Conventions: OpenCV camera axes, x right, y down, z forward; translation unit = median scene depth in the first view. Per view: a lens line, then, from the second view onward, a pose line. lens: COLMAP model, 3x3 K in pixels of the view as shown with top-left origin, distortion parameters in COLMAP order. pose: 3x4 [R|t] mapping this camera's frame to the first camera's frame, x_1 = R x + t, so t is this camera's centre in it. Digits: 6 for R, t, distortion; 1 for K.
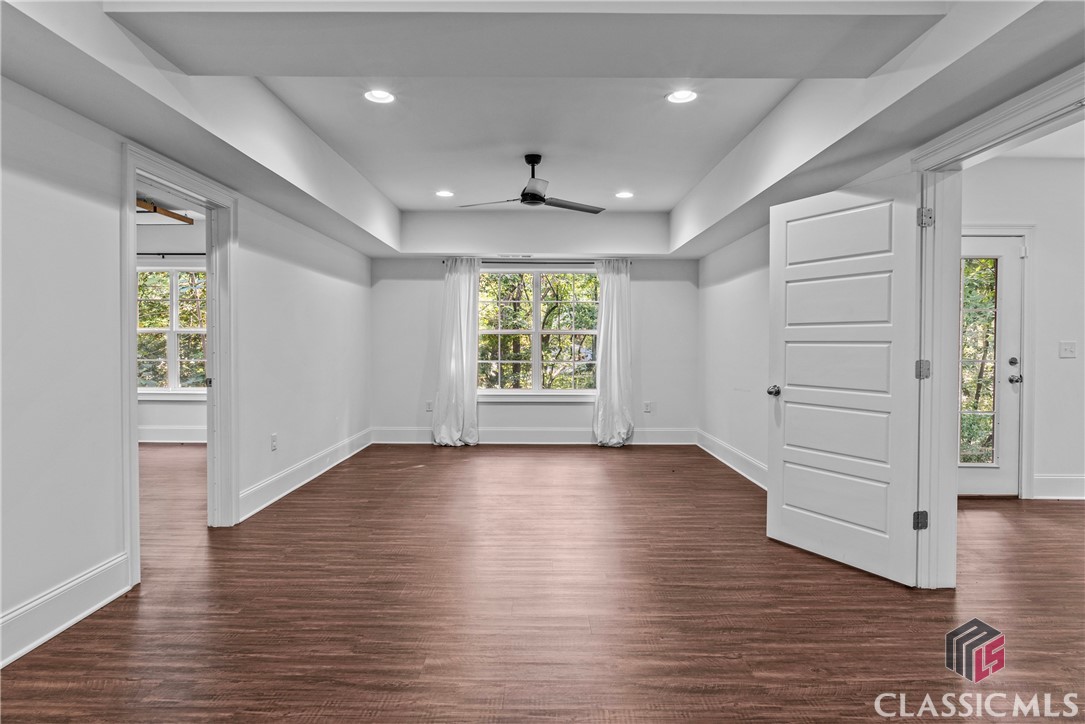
lens RADIAL K [[625.4, 0, 541.6], [0, 625.4, 352.7], [0, 0, 1]] dist [0.000059, -0.000785]
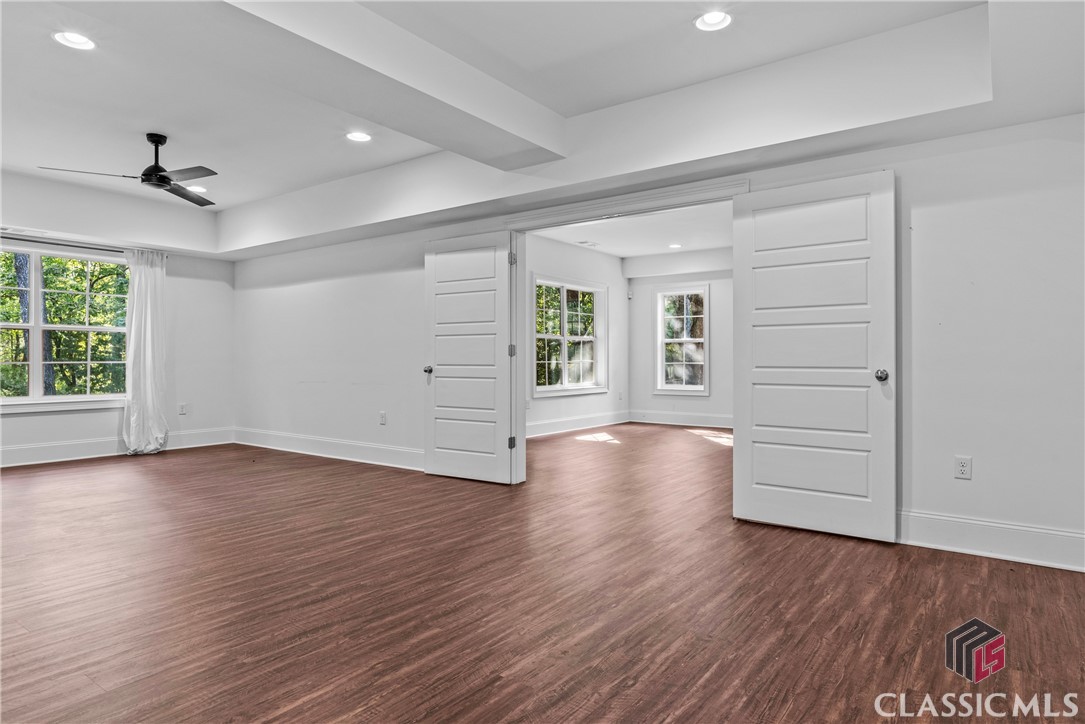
lens RADIAL K [[637.2, 0, 542.5], [0, 637.2, 362.0], [0, 0, 1]] dist [-0.003255, -0.000703]
pose [[0.593874, -0.008293, 0.804515, -0.296139], [0.015832, 0.999874, -0.001380, 0.025564], [-0.804402, 0.013557, 0.593930, -0.025952]]
